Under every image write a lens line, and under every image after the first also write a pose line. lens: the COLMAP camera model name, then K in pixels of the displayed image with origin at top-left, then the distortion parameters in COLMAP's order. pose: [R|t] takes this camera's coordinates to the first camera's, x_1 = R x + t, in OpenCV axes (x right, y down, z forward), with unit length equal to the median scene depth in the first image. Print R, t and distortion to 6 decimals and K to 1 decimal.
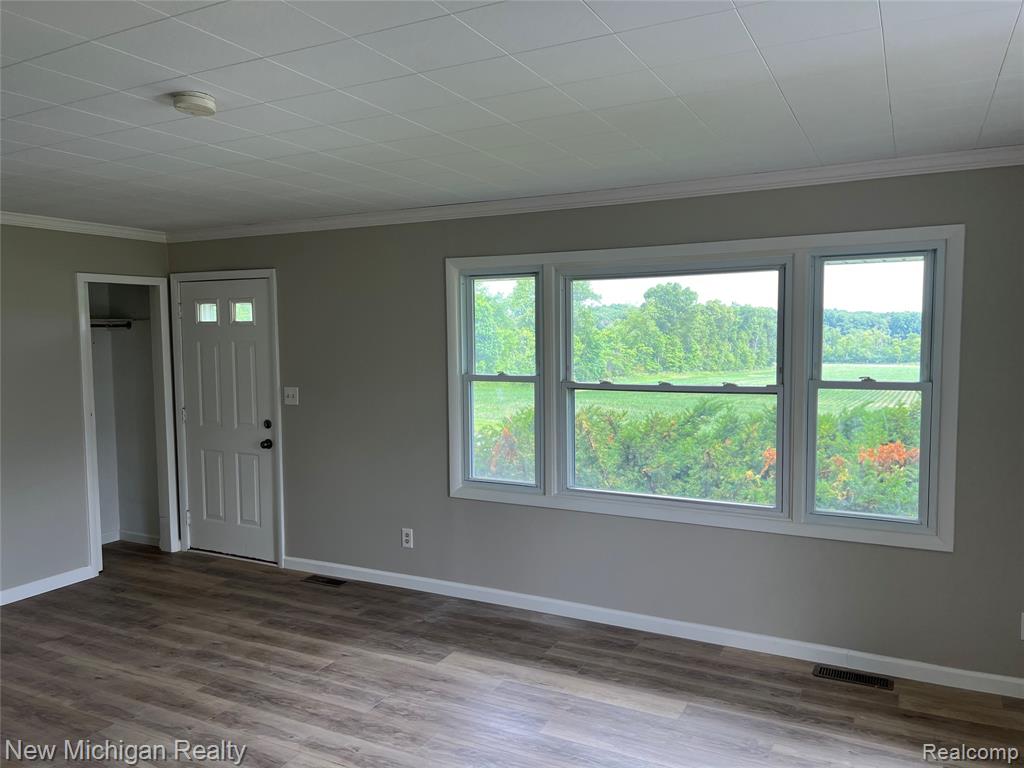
lens RADIAL K [[763.2, 0, 515.9], [0, 763.2, 390.5], [0, 0, 1]] dist [0.072498, -0.071285]
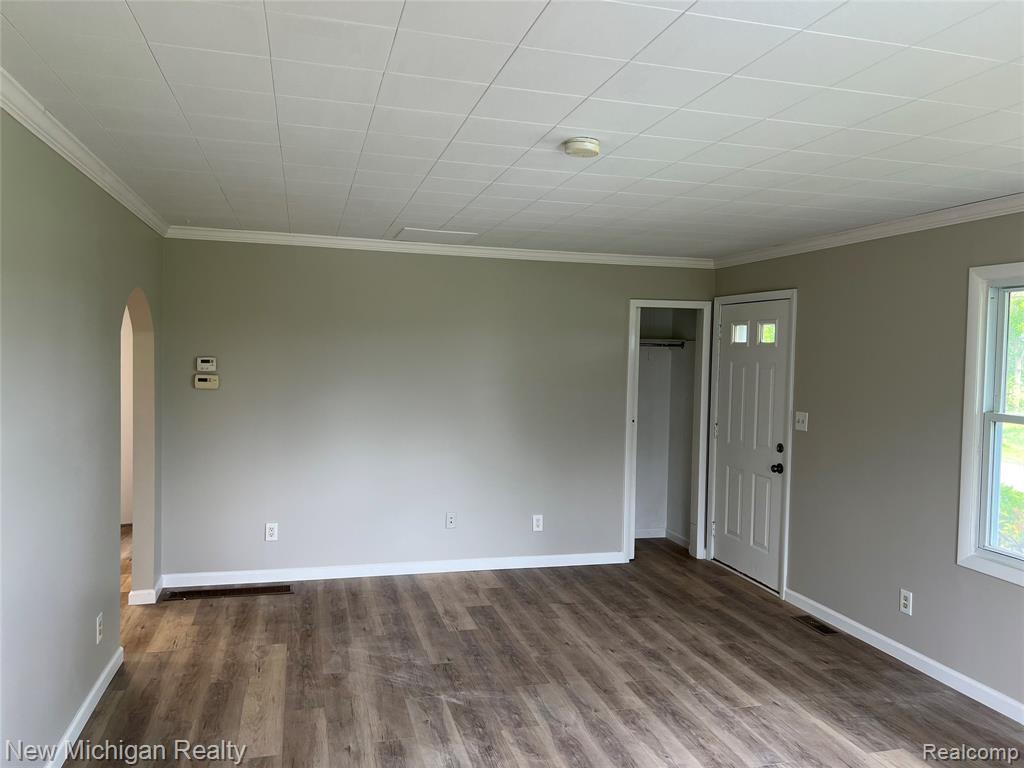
lens RADIAL K [[769.5, 0, 512.0], [0, 769.5, 387.1], [0, 0, 1]] dist [0.076960, -0.087871]
pose [[0.682573, 0.057881, -0.728521, 0.184647], [-0.081779, 0.996647, 0.002562, -0.009414], [0.726227, 0.057829, 0.685018, 0.090535]]
